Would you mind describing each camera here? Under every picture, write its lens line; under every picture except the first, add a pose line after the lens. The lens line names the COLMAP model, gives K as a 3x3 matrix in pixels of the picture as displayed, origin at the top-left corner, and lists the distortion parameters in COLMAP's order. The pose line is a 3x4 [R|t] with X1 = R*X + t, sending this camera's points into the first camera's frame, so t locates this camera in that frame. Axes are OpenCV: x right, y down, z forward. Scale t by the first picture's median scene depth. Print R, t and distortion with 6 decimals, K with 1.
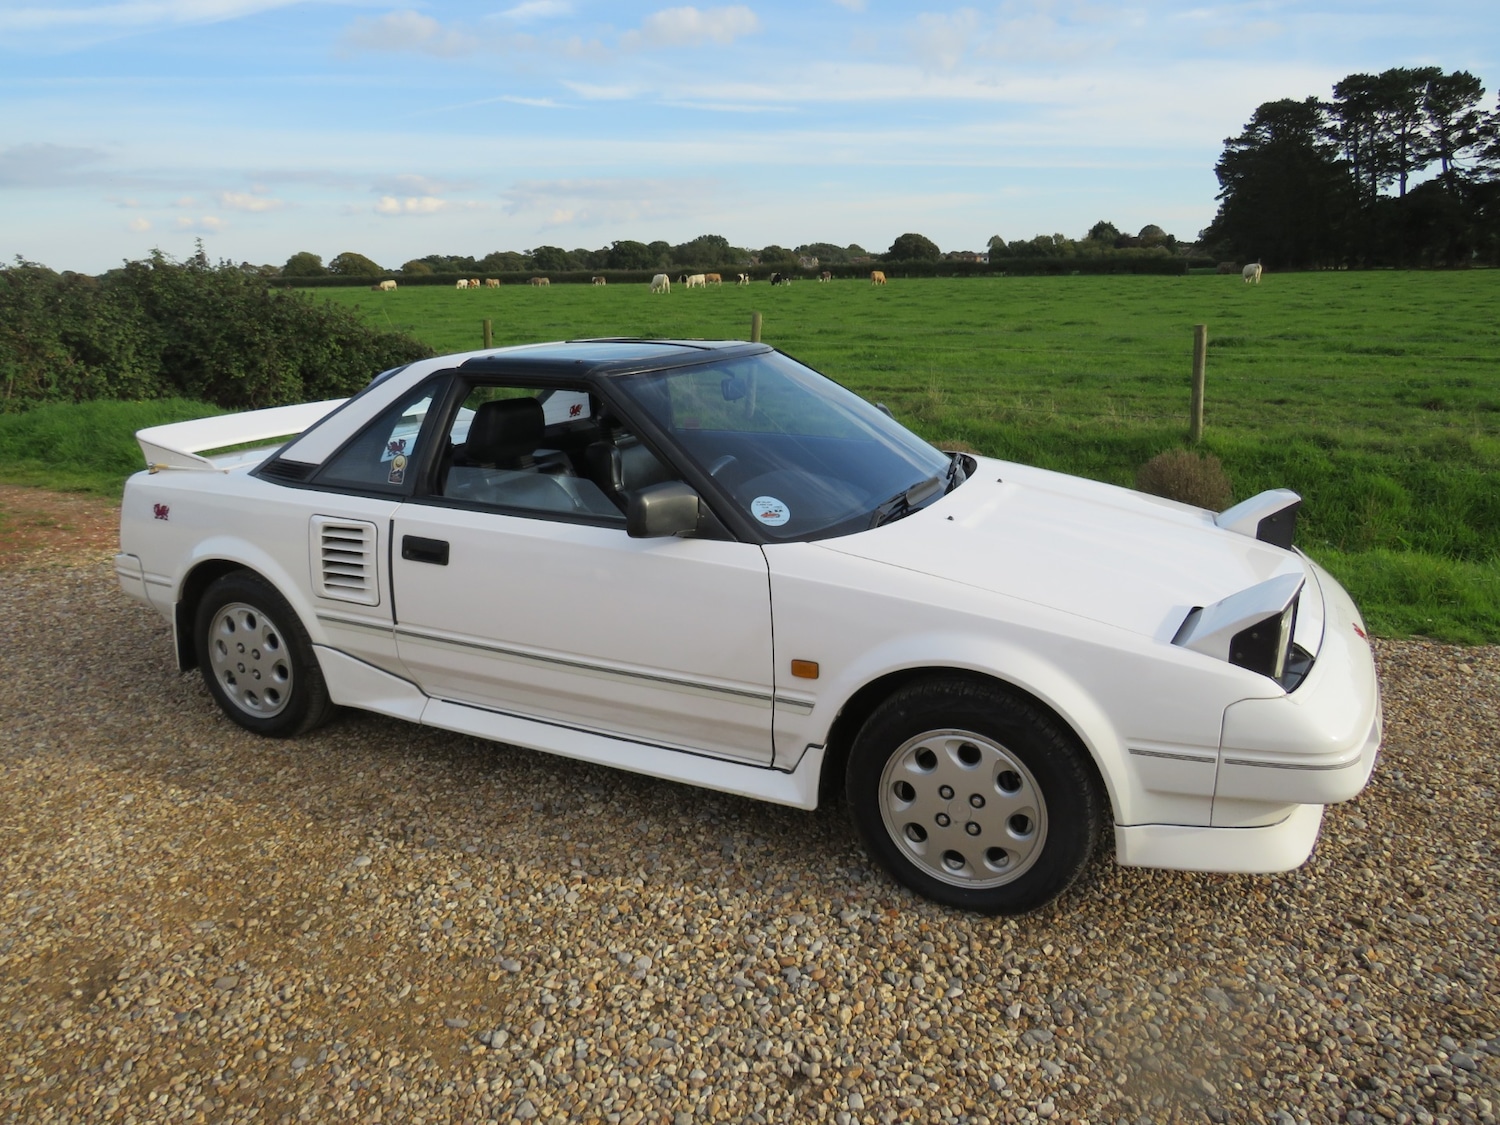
lens RADIAL K [[1057.1, 0, 742.3], [0, 1057.1, 537.6], [0, 0, 1]] dist [-0.030308, 0.013063]
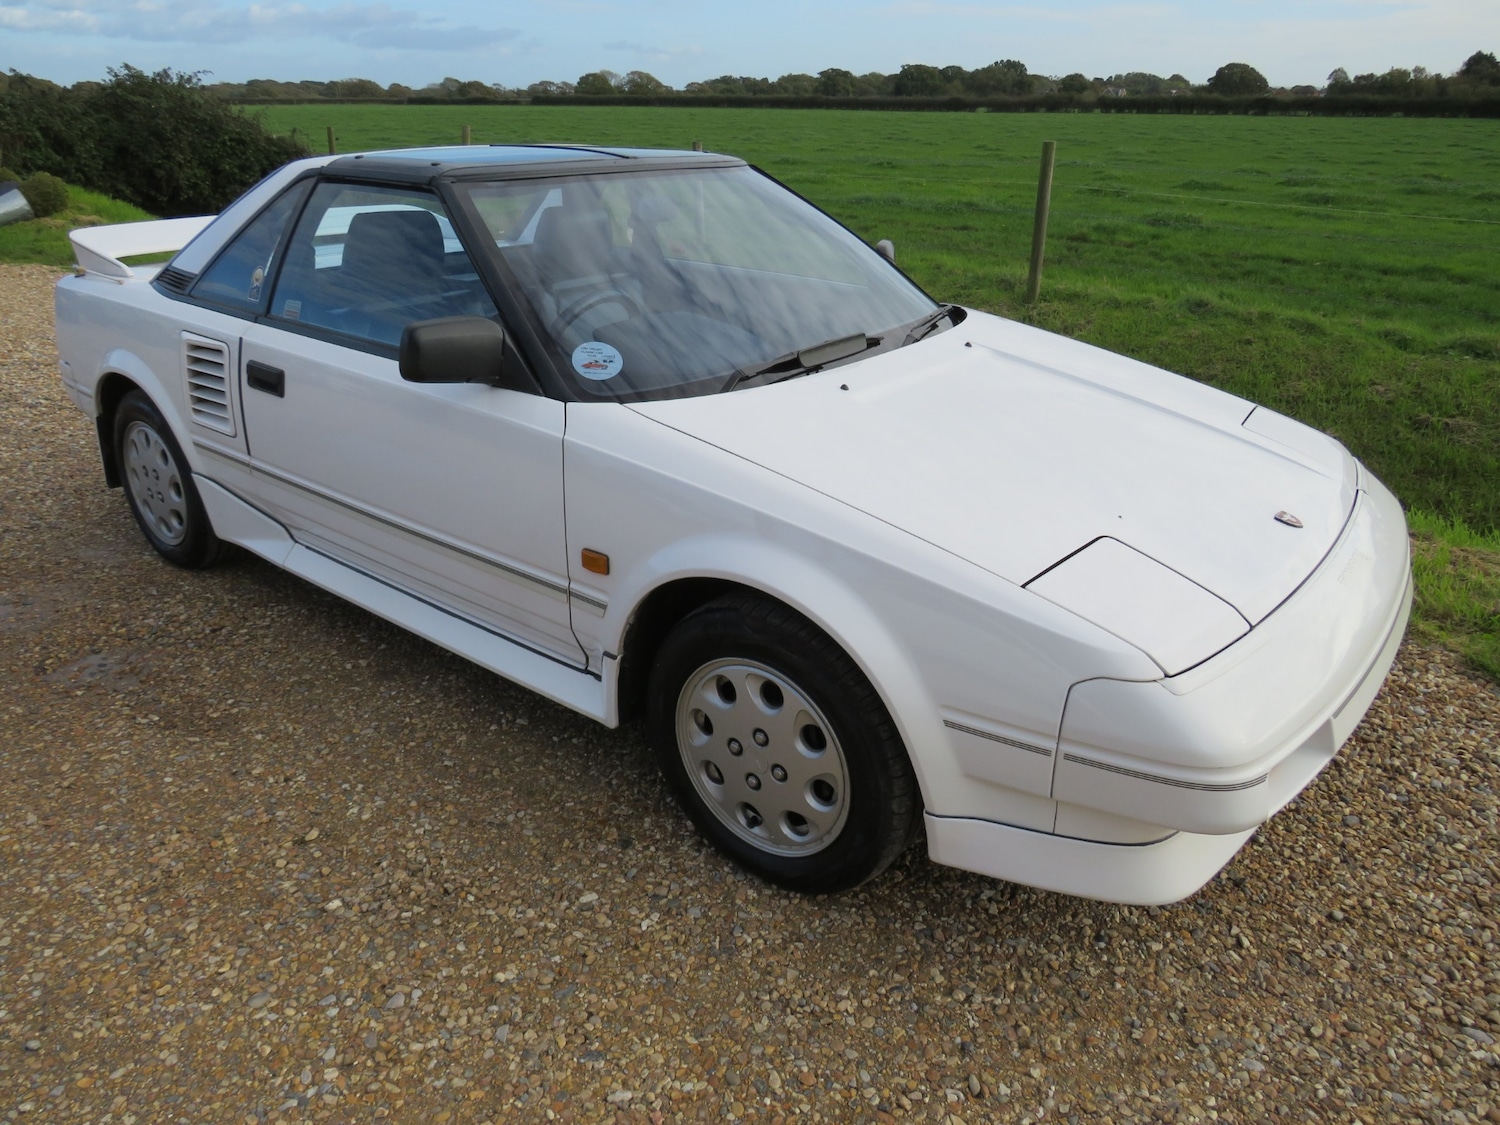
lens RADIAL K [[1057.1, 0, 739.1], [0, 1057.1, 560.7], [0, 0, 1]] dist [-0.030308, 0.013063]
pose [[0.977418, 0.106322, -0.182618, 0.254047], [-0.074510, 0.982101, 0.172993, -0.019616], [0.197743, -0.155480, 0.967845, 0.196208]]
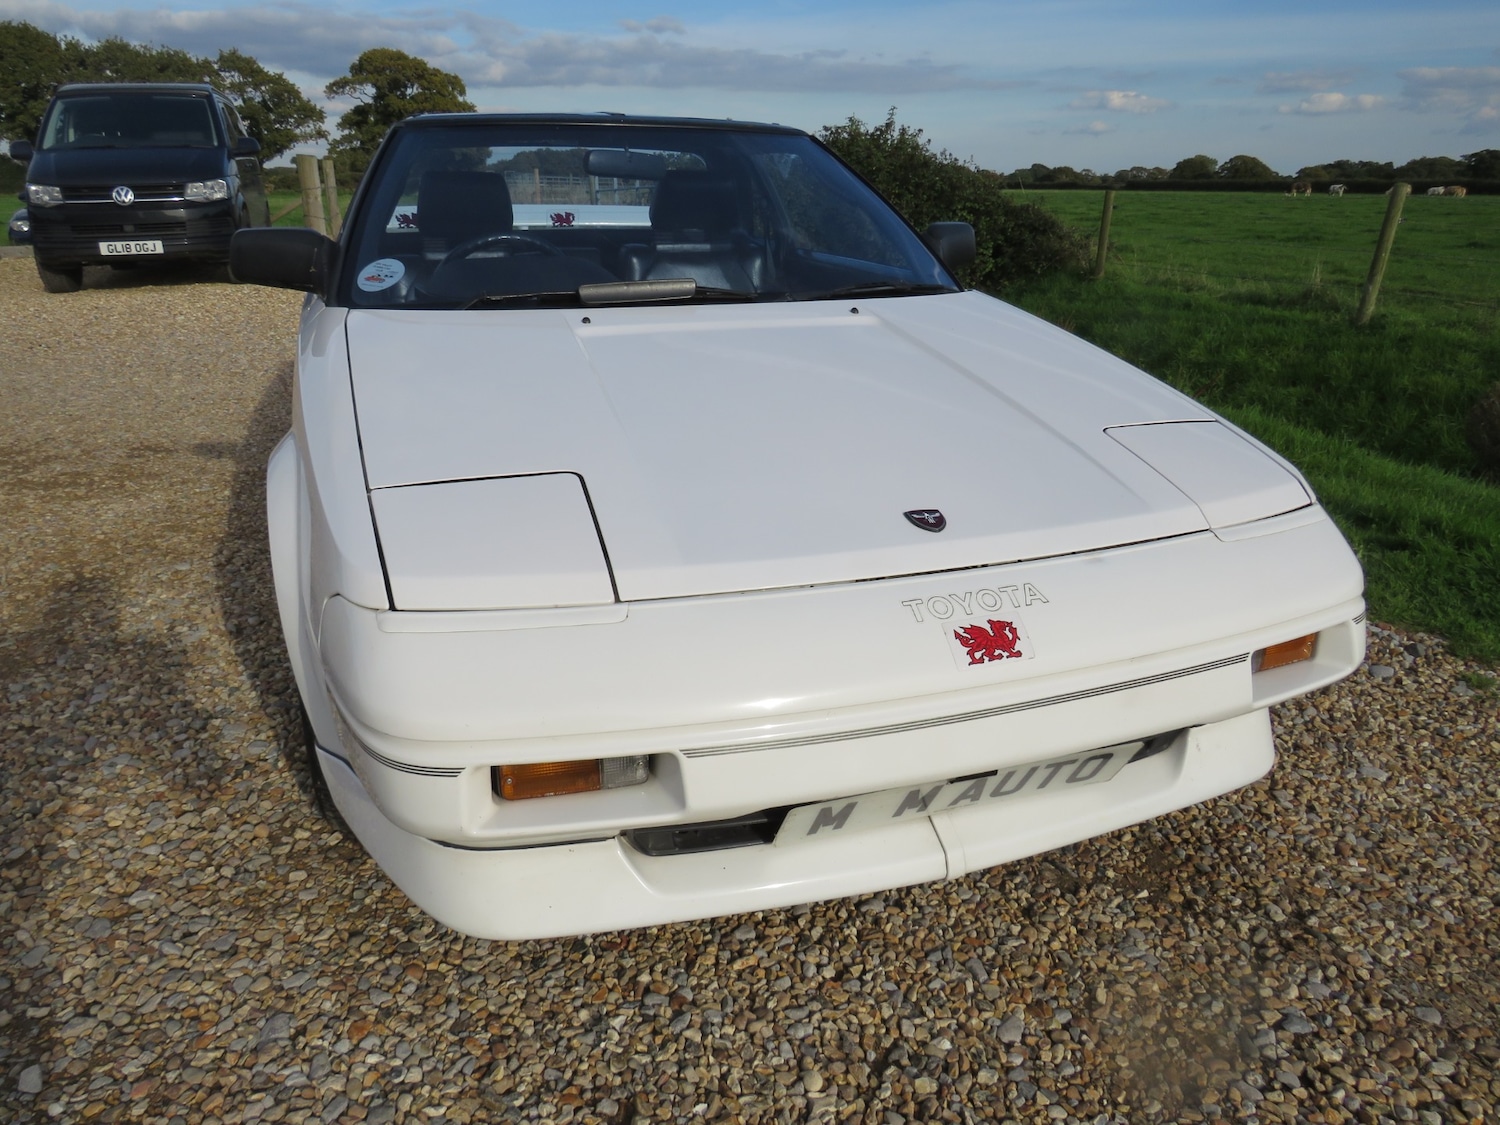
lens RADIAL K [[1057.1, 0, 735.9], [0, 1057.1, 542.7], [0, 0, 1]] dist [-0.030308, 0.013063]
pose [[0.715888, 0.244032, -0.654181, 0.707190], [-0.184464, 0.969747, 0.159884, -0.004953], [0.673408, 0.006214, 0.739245, 0.504069]]
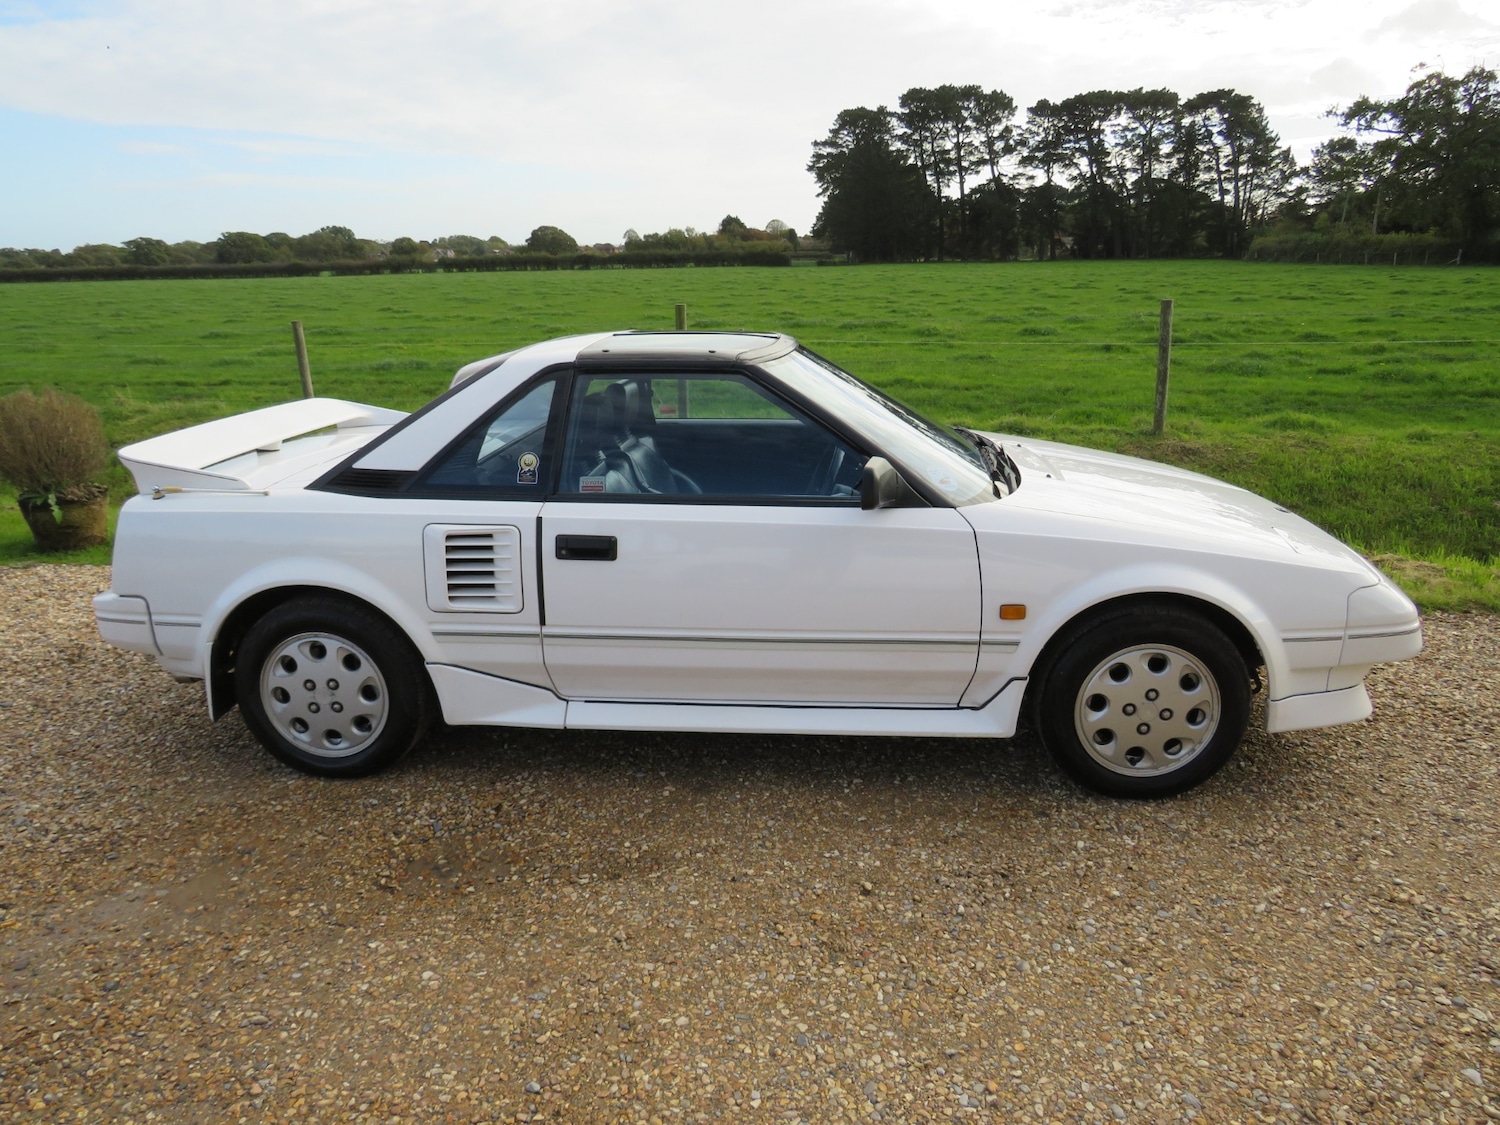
lens RADIAL K [[1057.1, 0, 755.2], [0, 1057.1, 547.3], [0, 0, 1]] dist [-0.030308, 0.013063]
pose [[0.931911, -0.093861, 0.350331, -0.480144], [0.088913, 0.995581, 0.030220, -0.003699], [-0.351620, 0.002987, 0.936138, 0.025271]]
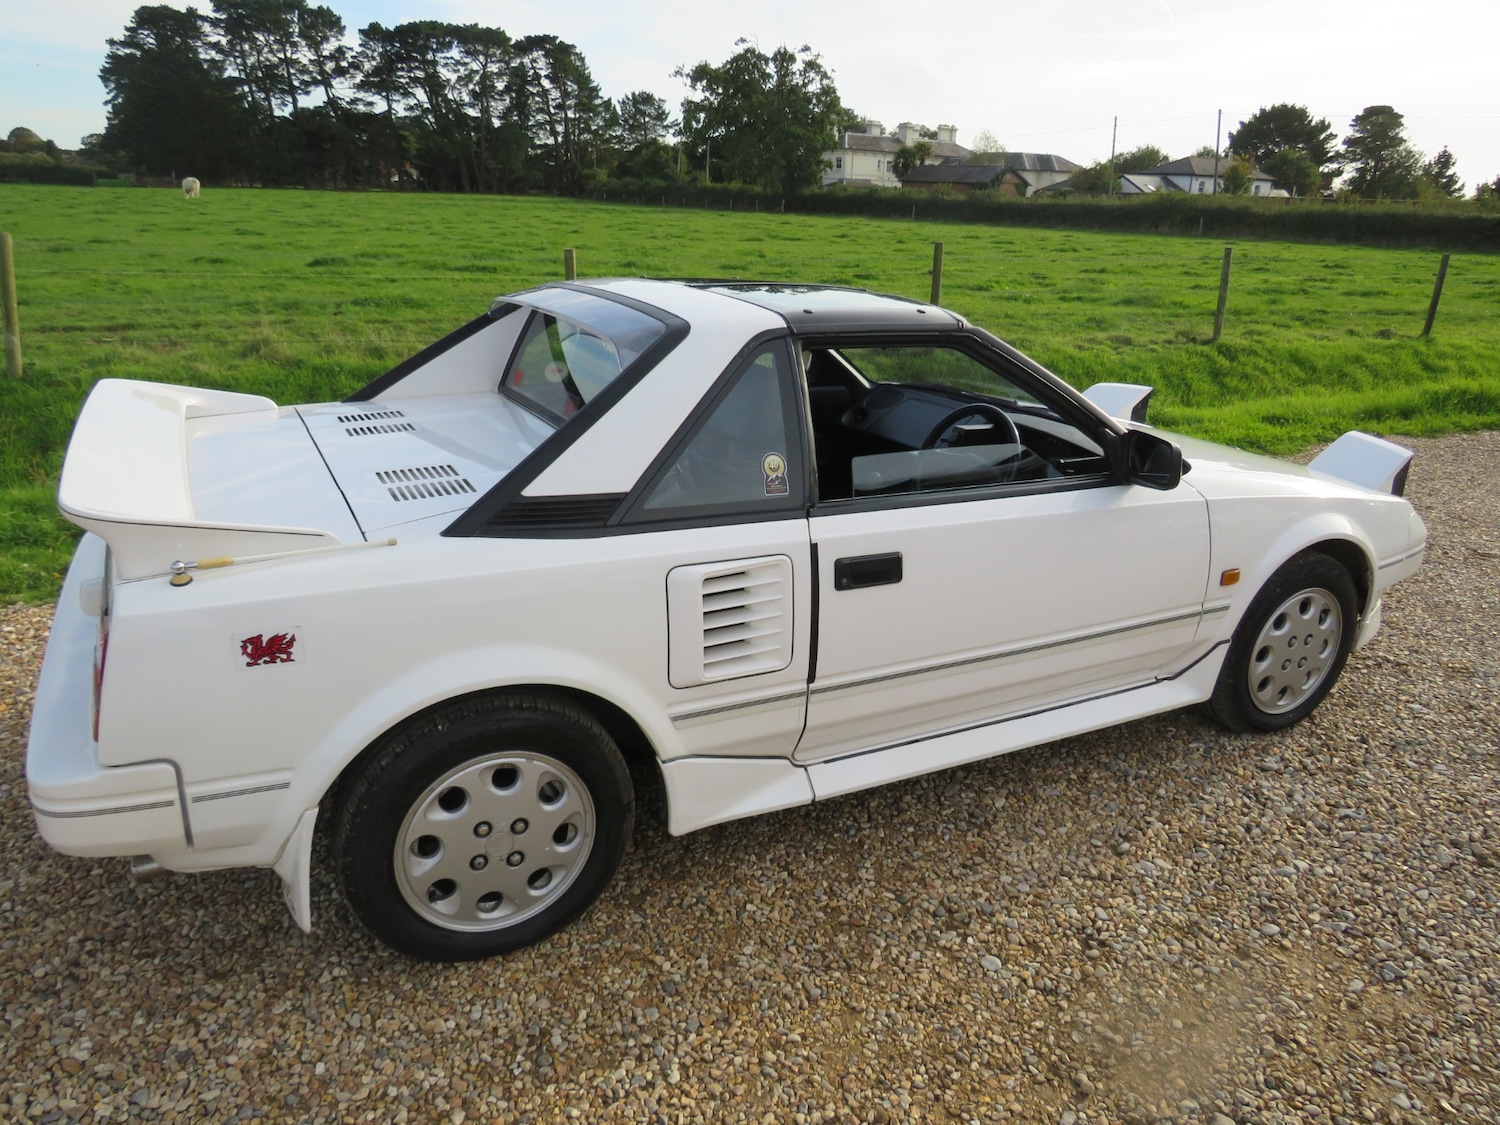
lens RADIAL K [[1057.1, 0, 723.8], [0, 1057.1, 535.7], [0, 0, 1]] dist [-0.030308, 0.013063]
pose [[0.597906, -0.207204, 0.774322, -0.913620], [0.149786, 0.977877, 0.146014, -0.134297], [-0.787447, 0.028680, 0.615715, 0.591975]]
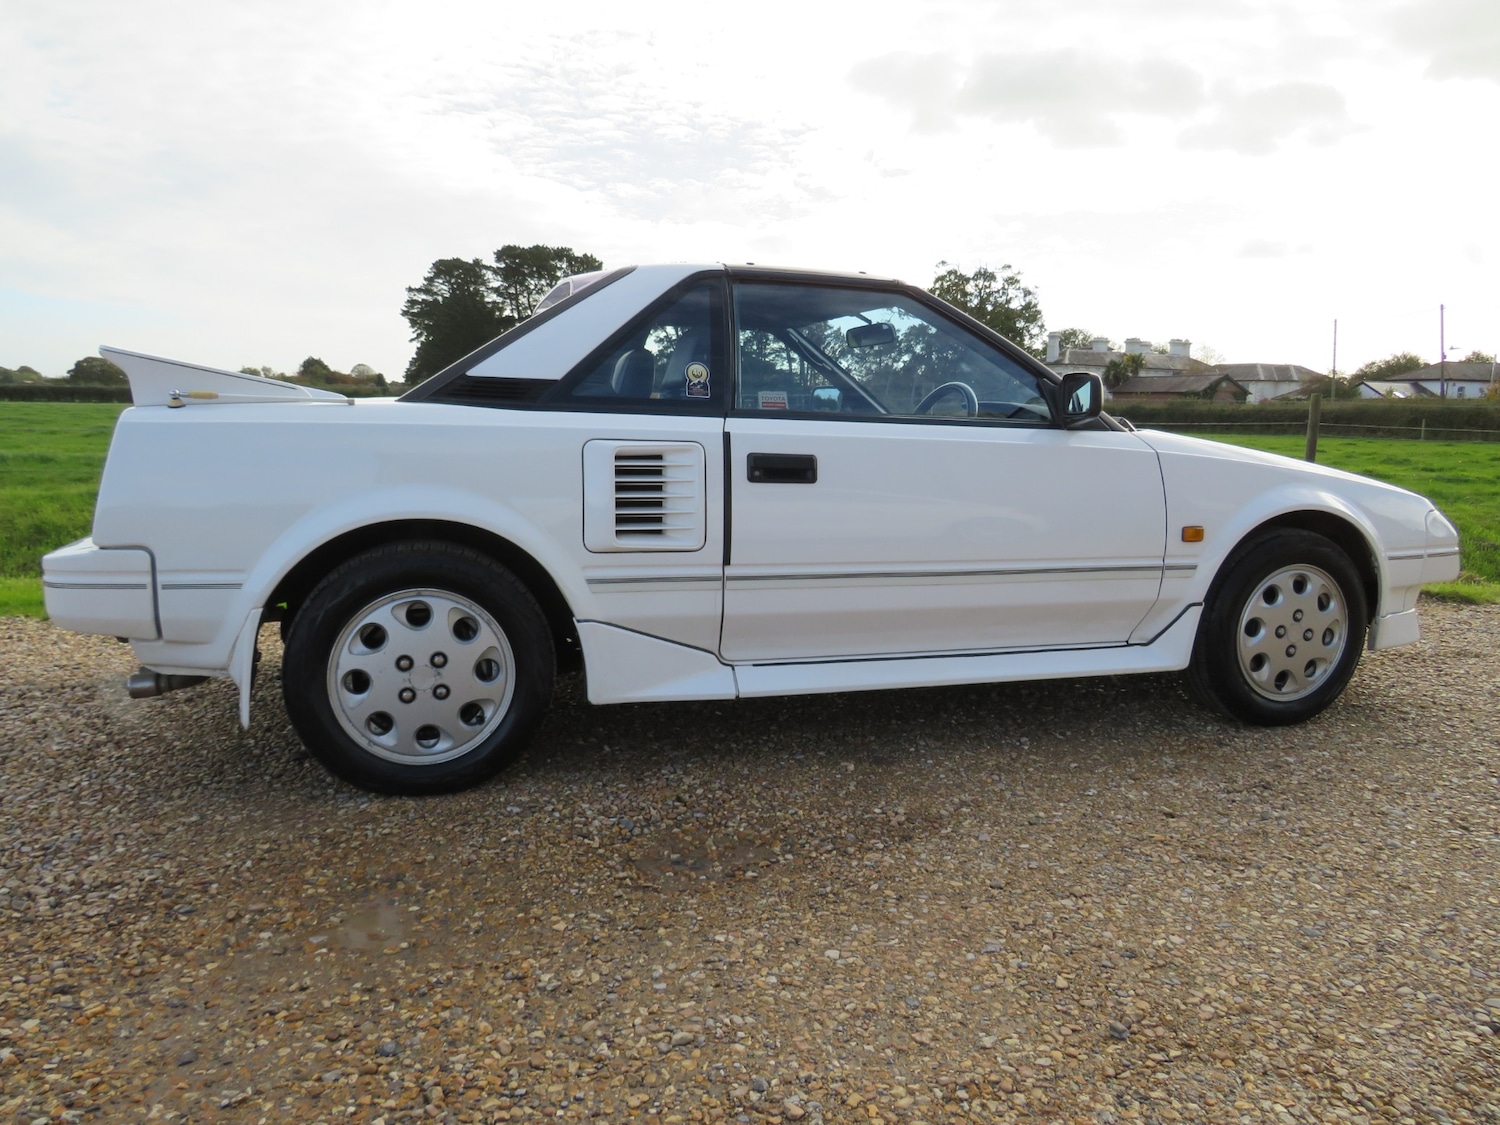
lens RADIAL K [[1057.1, 0, 762.8], [0, 1057.1, 511.7], [0, 0, 1]] dist [-0.030308, 0.013063]
pose [[0.730056, -0.030836, 0.682691, -0.856385], [0.133375, 0.986200, -0.098083, 0.121509], [-0.670246, 0.162661, 0.724094, 0.391813]]
